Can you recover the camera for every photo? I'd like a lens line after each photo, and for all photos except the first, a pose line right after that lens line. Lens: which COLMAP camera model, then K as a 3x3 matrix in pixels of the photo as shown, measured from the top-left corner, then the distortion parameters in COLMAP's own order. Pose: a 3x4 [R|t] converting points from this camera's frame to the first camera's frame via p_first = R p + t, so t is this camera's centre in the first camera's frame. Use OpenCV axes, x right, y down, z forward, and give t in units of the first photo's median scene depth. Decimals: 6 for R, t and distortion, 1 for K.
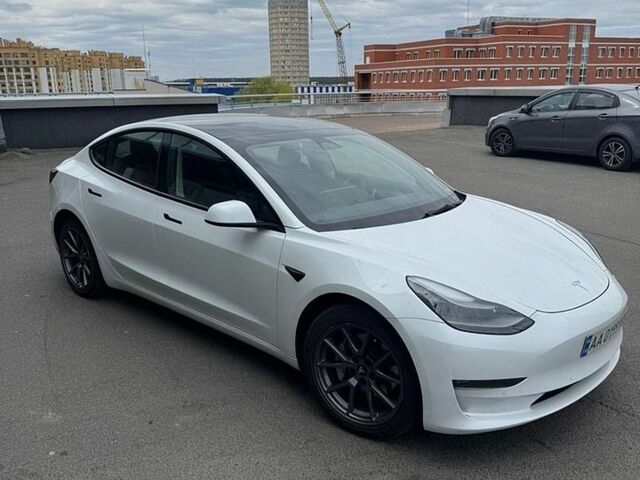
lens RADIAL K [[572.7, 0, 320.6], [0, 572.7, 239.6], [0, 0, 1]] dist [0.138448, -0.255126]
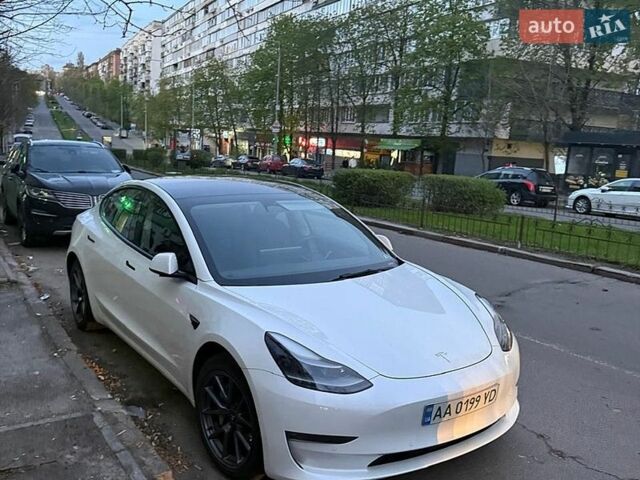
lens RADIAL K [[572.7, 0, 320.6], [0, 572.7, 239.6], [0, 0, 1]] dist [0.138448, -0.255126]
pose [[0.981795, 0.059971, -0.180227, 0.058782], [-0.075914, 0.993663, -0.082897, -0.003811], [0.174113, 0.095070, 0.980126, -0.011308]]
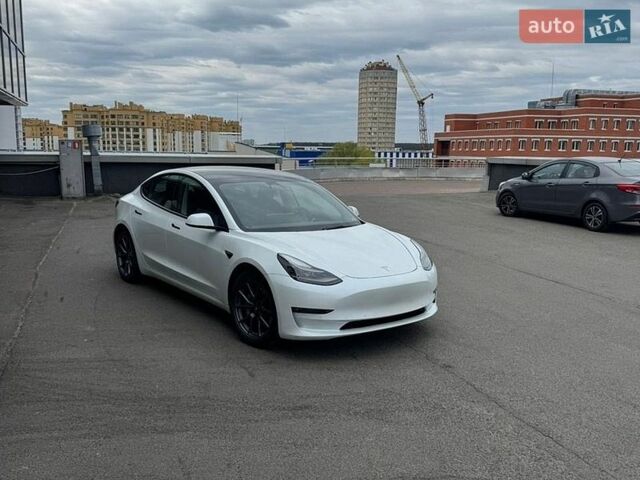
lens RADIAL K [[572.7, 0, 320.6], [0, 572.7, 239.6], [0, 0, 1]] dist [0.138448, -0.255126]
pose [[0.988580, 0.050921, -0.141832, 0.071616], [-0.065696, 0.992662, -0.101519, 0.026174], [0.135622, 0.109678, 0.984671, -0.103061]]
